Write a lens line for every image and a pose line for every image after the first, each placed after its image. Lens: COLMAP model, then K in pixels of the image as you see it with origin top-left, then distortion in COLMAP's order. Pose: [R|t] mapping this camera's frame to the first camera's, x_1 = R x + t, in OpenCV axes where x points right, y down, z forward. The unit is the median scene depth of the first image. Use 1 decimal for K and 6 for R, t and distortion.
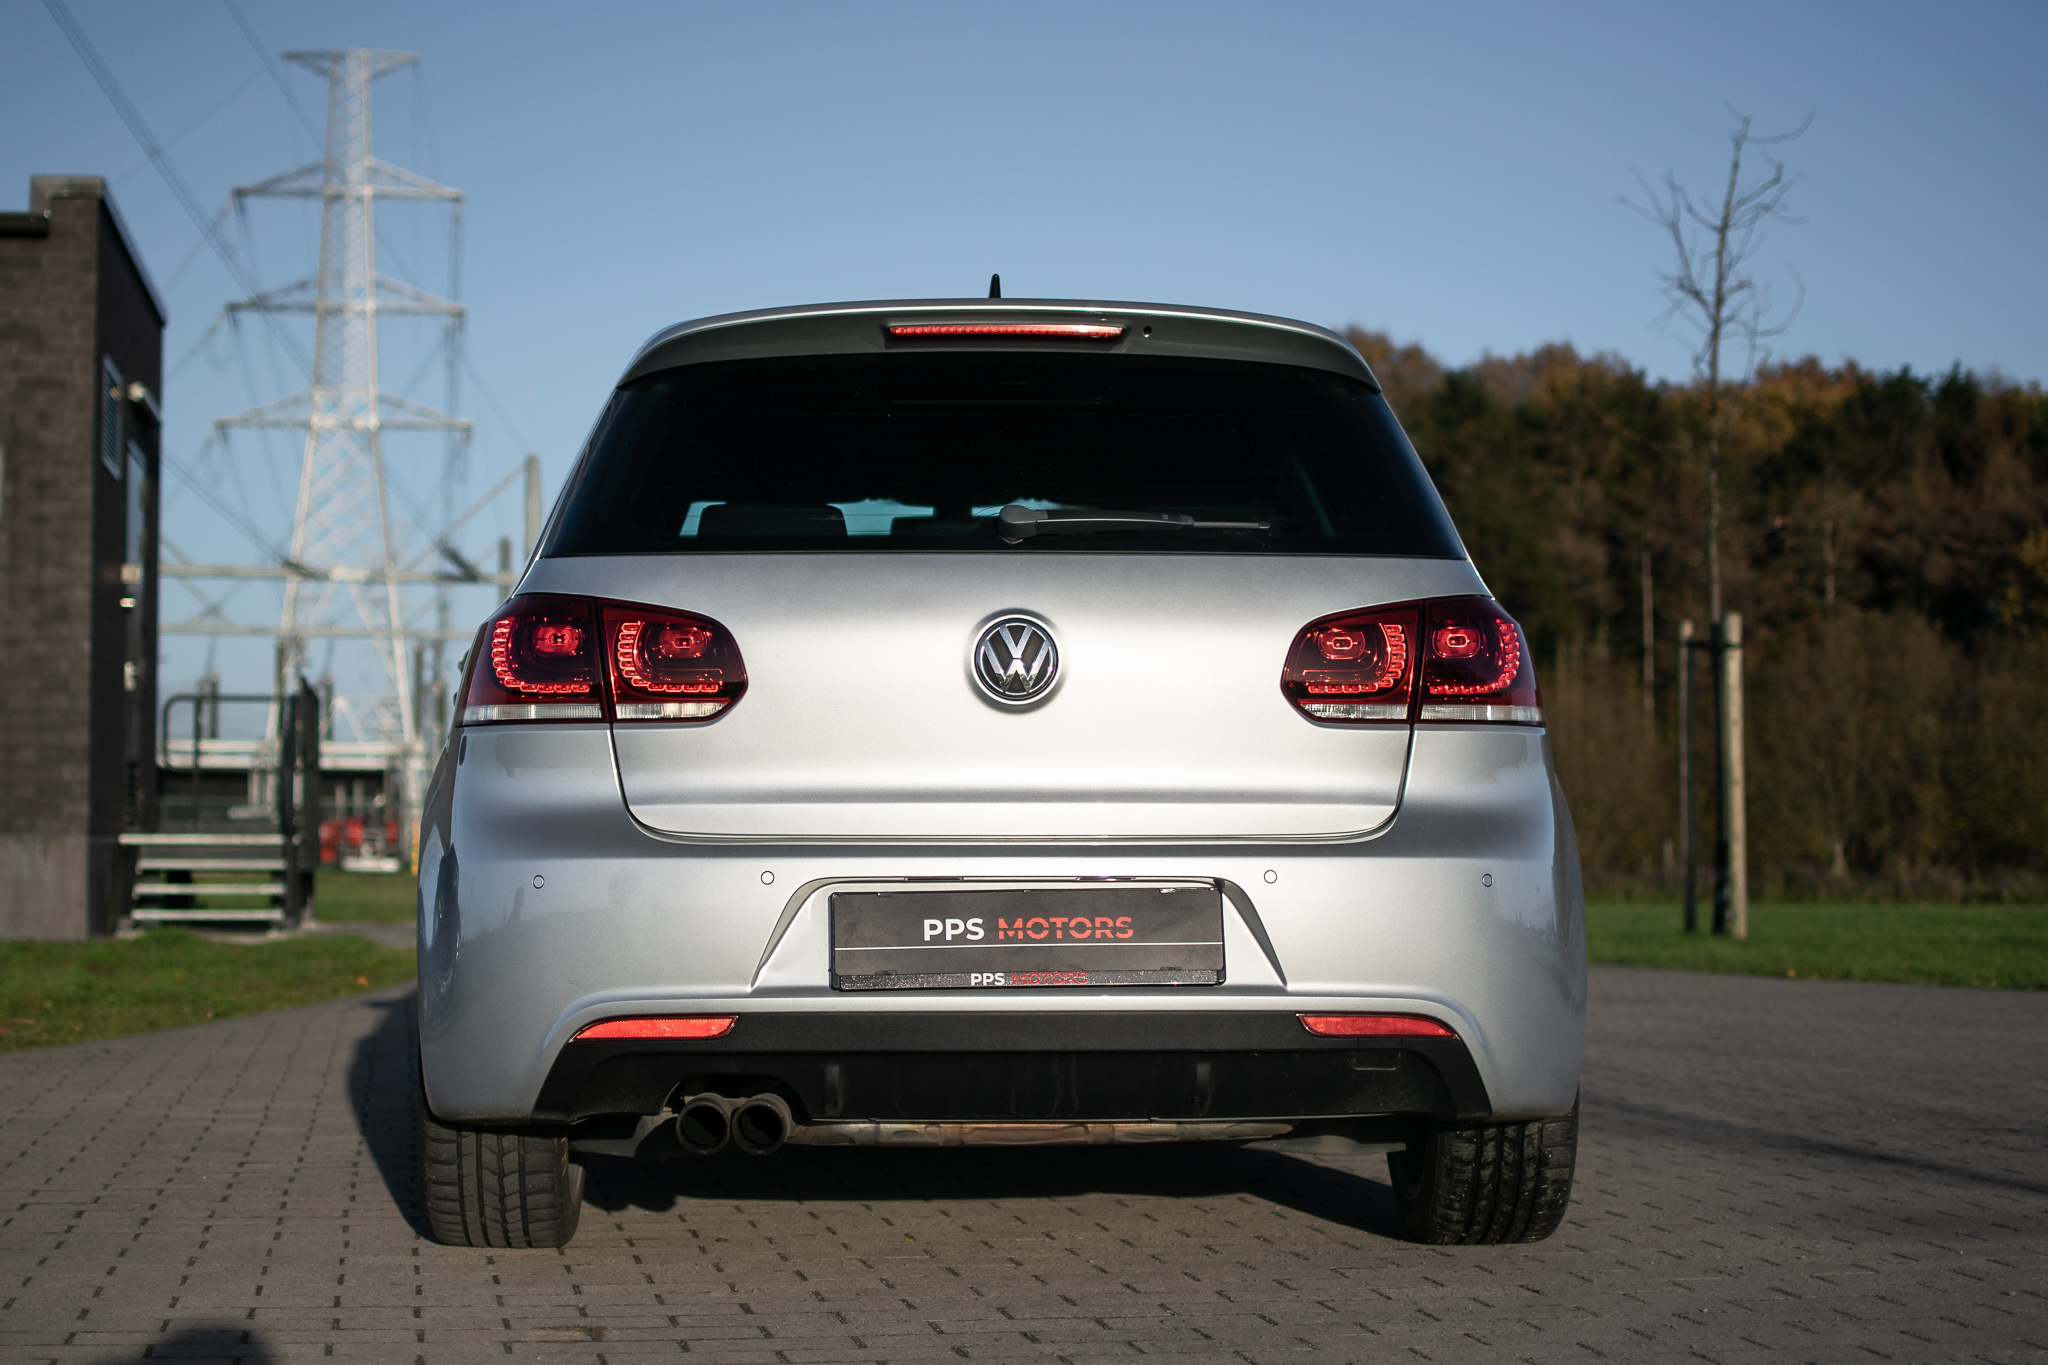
lens RADIAL K [[3507.7, 0, 1010.1], [0, 3507.7, 690.0], [0, 0, 1]] dist [-0.202553, 0.000000]
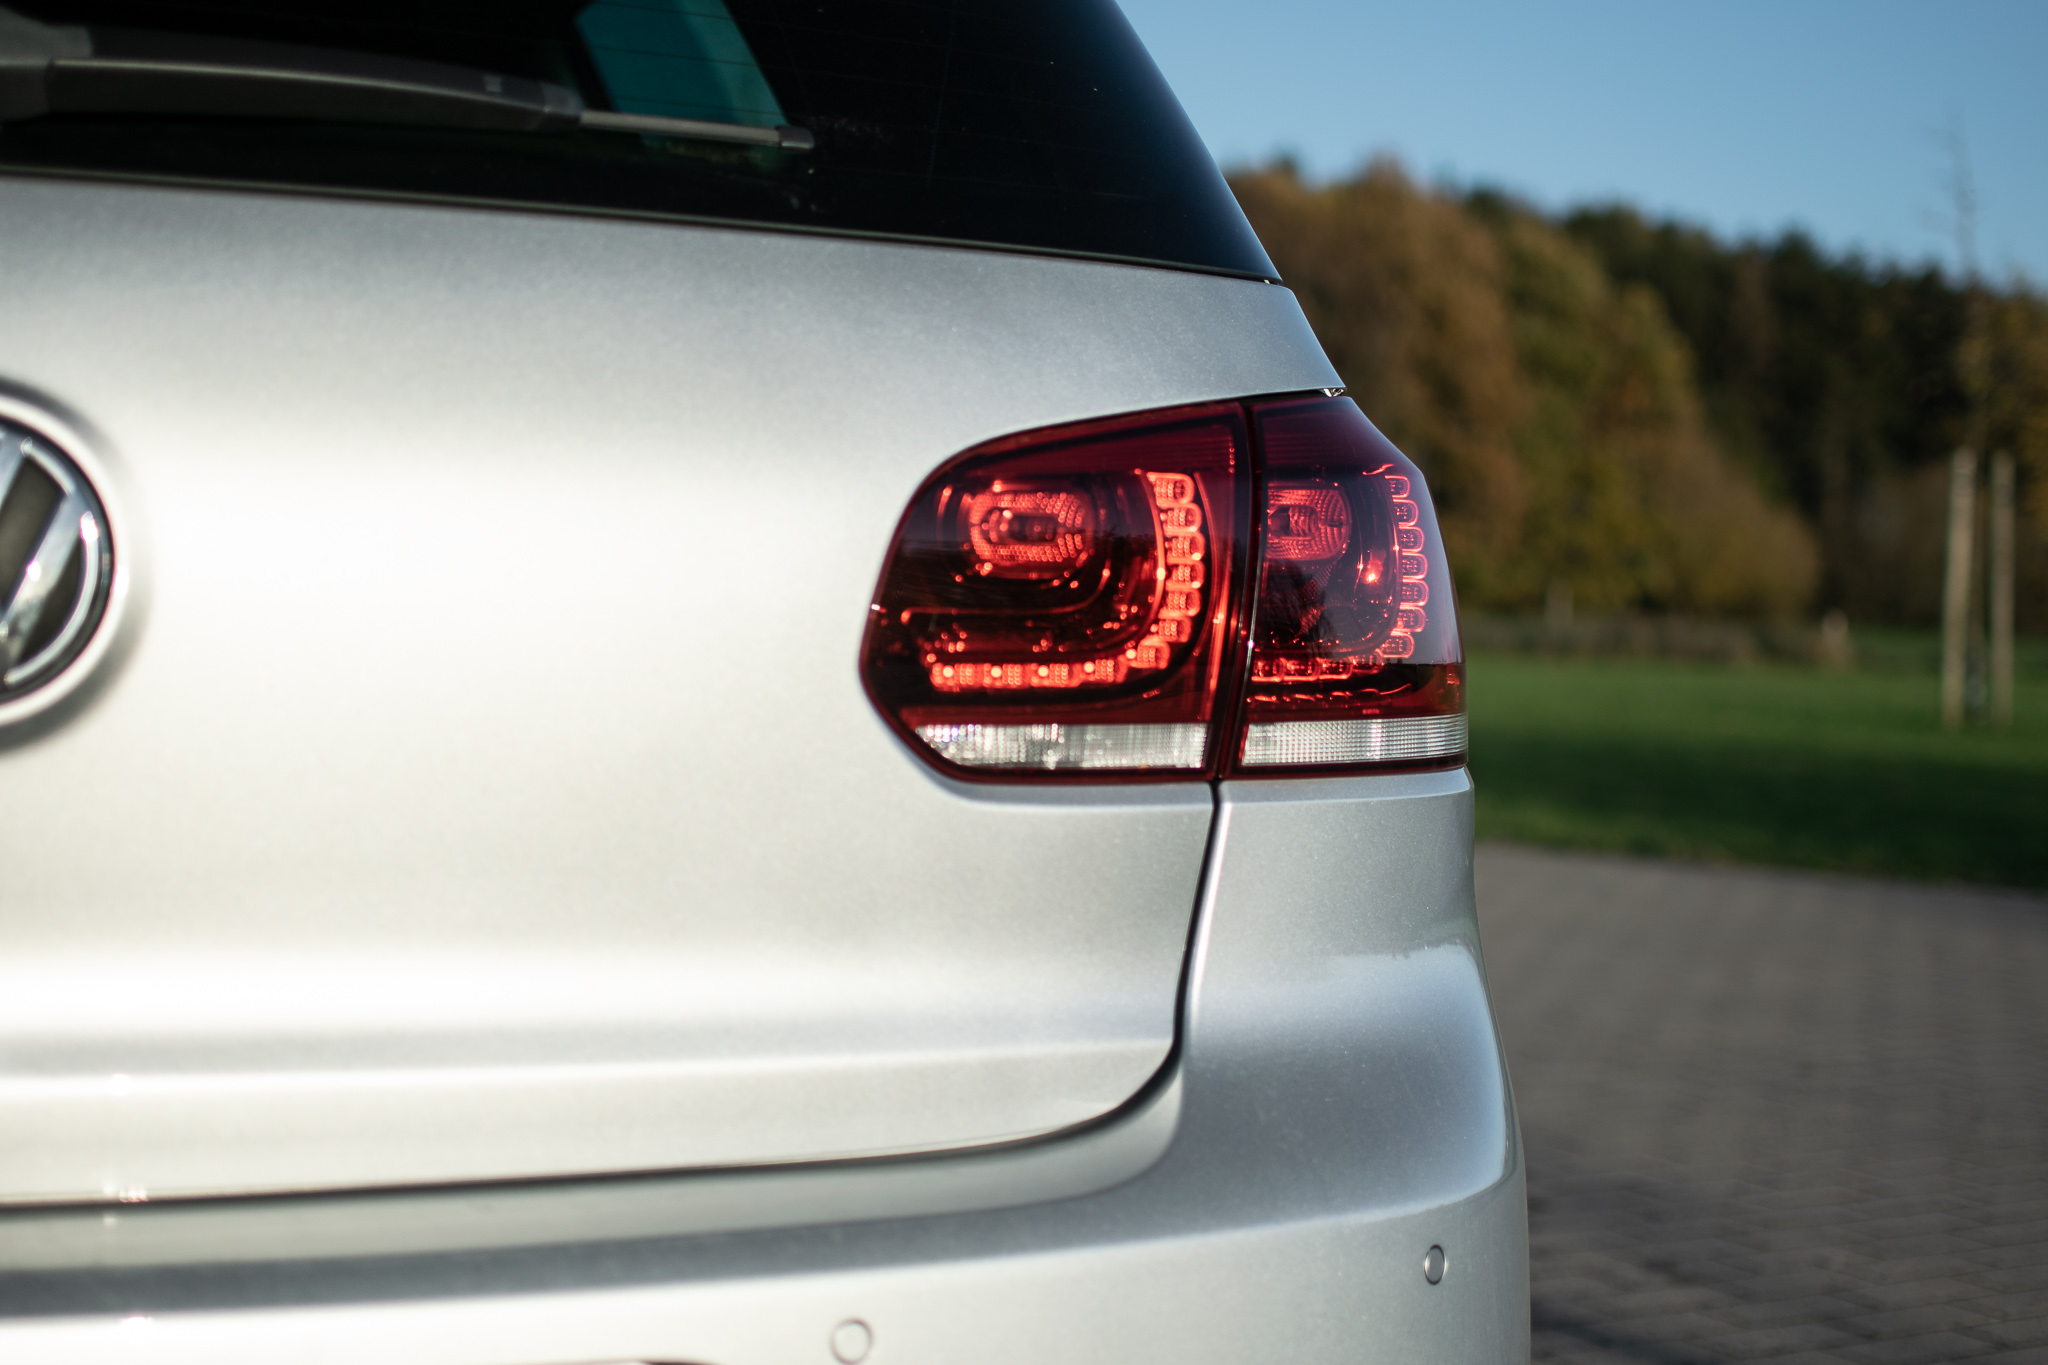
lens RADIAL K [[3131.1, 0, 1015.9], [0, 3131.1, 688.9], [0, 0, 1]] dist [-0.174716, 0.000000]
pose [[0.945856, 0.019811, 0.323981, 0.002412], [-0.048711, 0.995496, 0.081335, -0.021980], [-0.320910, -0.092712, 0.942561, 0.737784]]
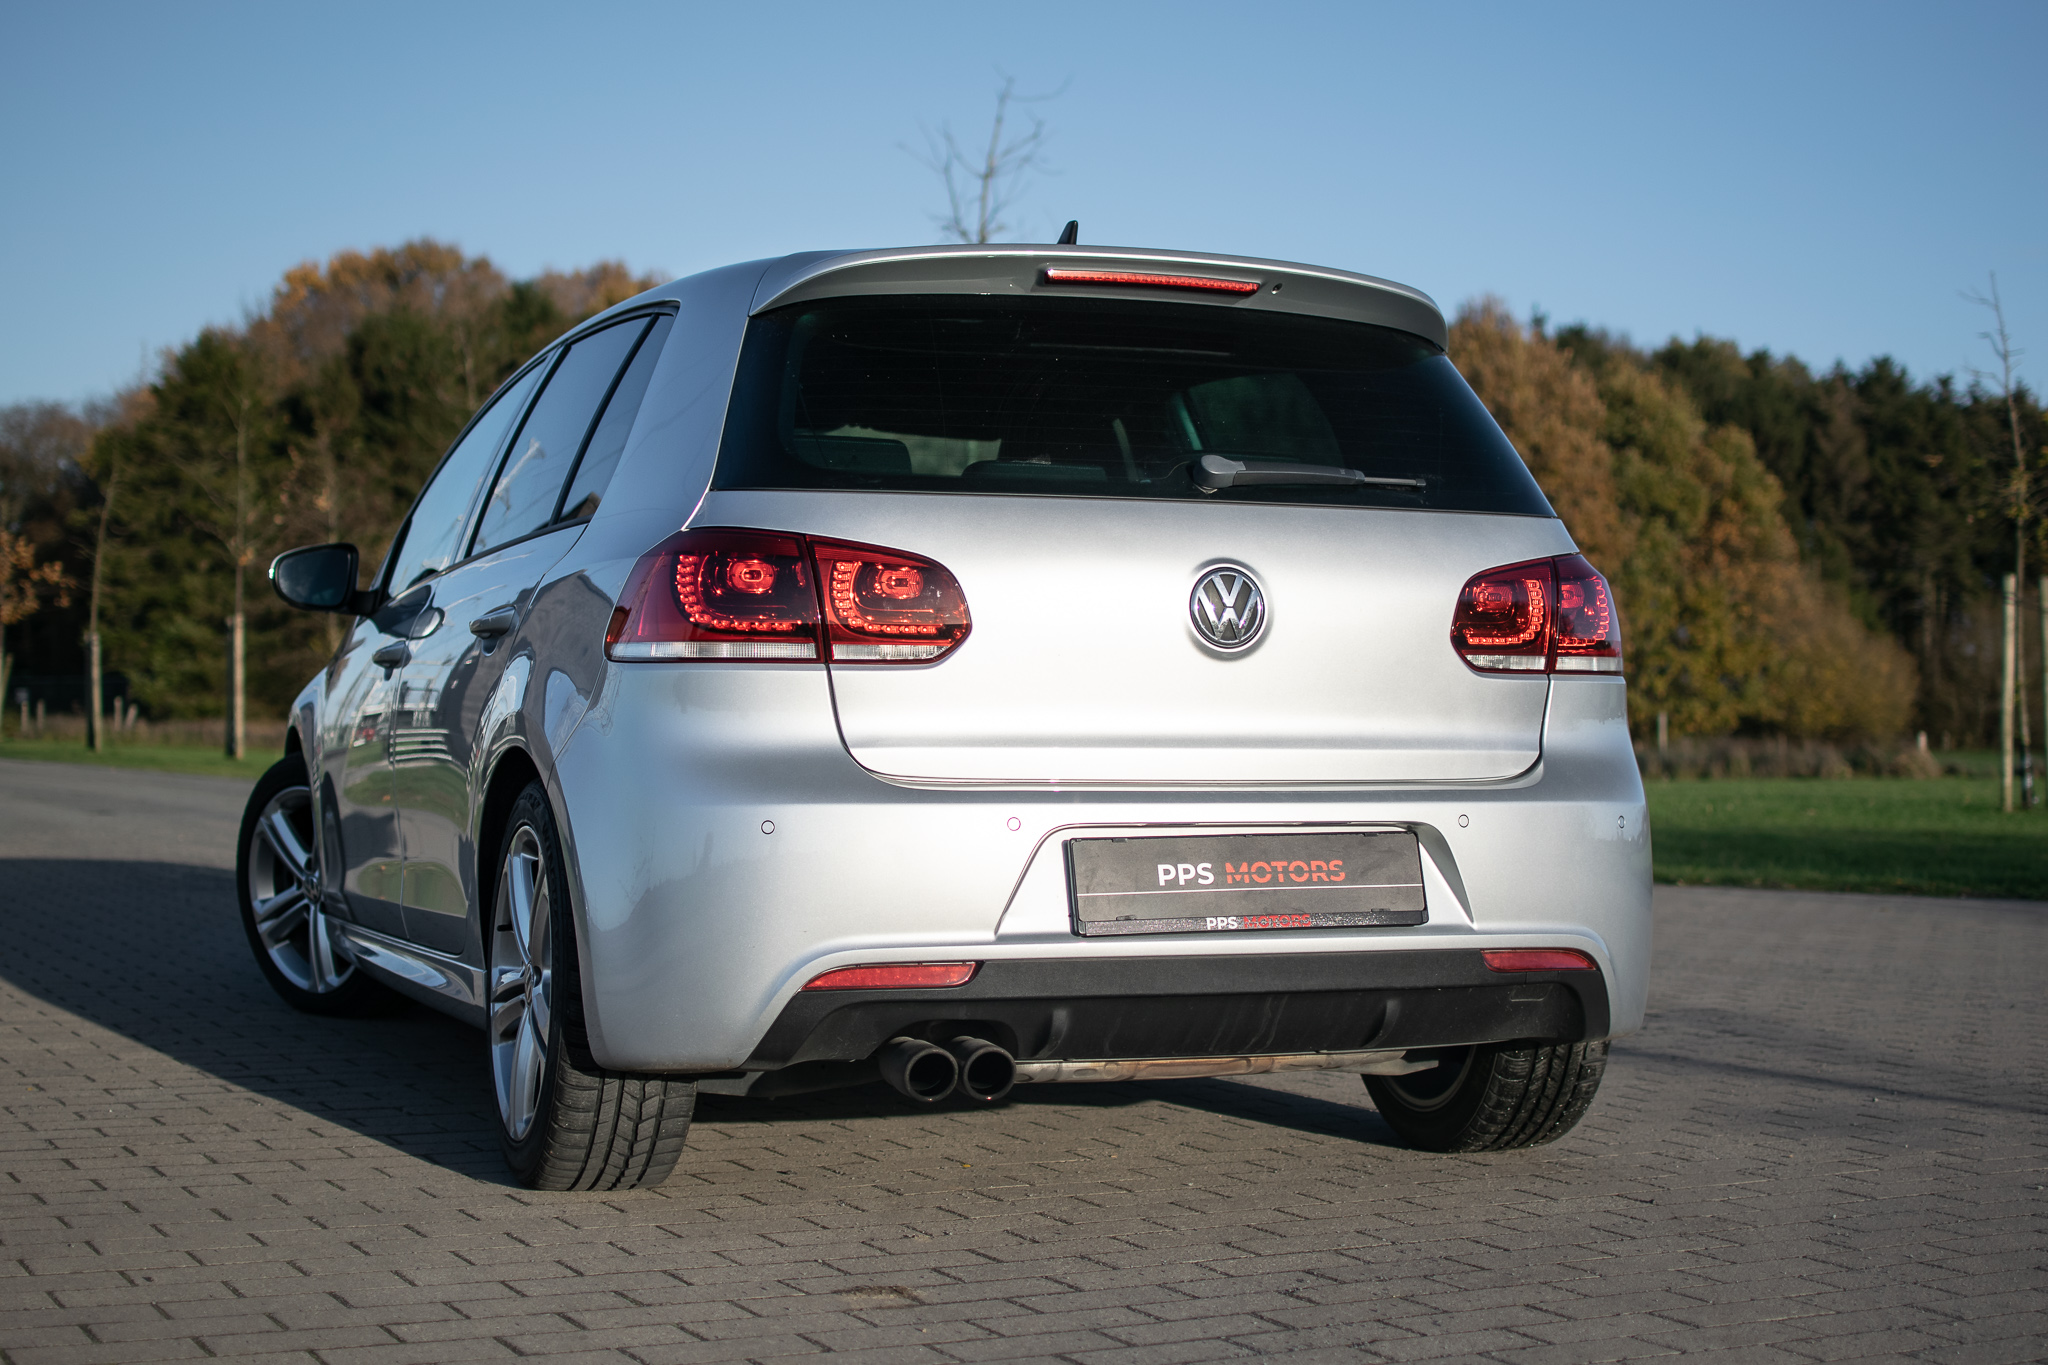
lens RADIAL K [[3131.1, 0, 1069.9], [0, 3131.1, 668.5], [0, 0, 1]] dist [-0.174716, 0.000000]
pose [[0.951387, 0.013959, 0.307682, -0.317273], [-0.023613, 0.999338, 0.027676, -0.014996], [-0.307092, -0.033596, 0.951087, 0.145782]]
